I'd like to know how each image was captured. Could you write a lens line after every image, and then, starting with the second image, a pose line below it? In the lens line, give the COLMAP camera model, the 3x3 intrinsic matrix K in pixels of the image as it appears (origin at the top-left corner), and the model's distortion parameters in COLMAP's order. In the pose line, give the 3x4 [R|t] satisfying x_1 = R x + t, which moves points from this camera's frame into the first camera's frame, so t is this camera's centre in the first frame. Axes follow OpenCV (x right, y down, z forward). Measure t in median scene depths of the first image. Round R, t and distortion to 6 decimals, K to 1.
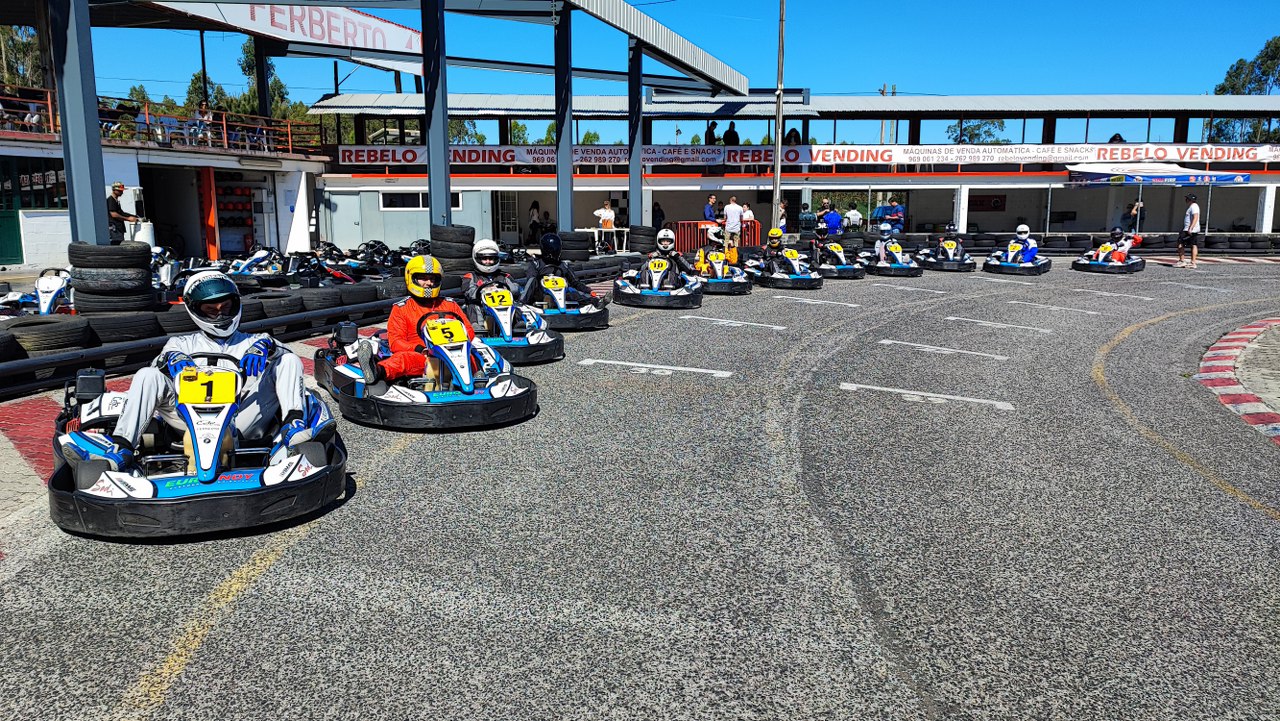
lens RADIAL K [[933.9, 0, 643.7], [0, 933.9, 363.5], [0, 0, 1]] dist [0.060804, -0.071436]
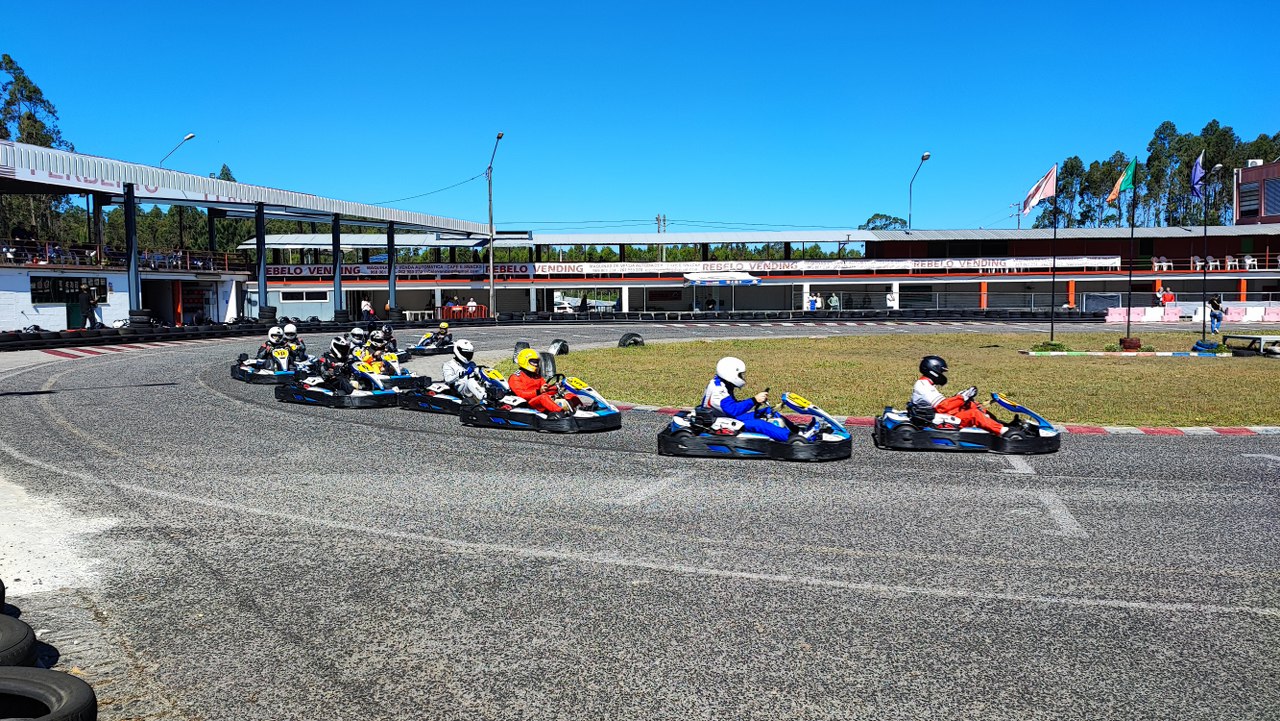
lens RADIAL K [[933.9, 0, 638.2], [0, 933.9, 359.2], [0, 0, 1]] dist [0.060804, -0.071436]
pose [[0.999884, -0.009676, 0.011754, 0.349946], [0.010822, 0.994755, -0.101710, 0.121384], [-0.010709, 0.101825, 0.994745, -0.699998]]
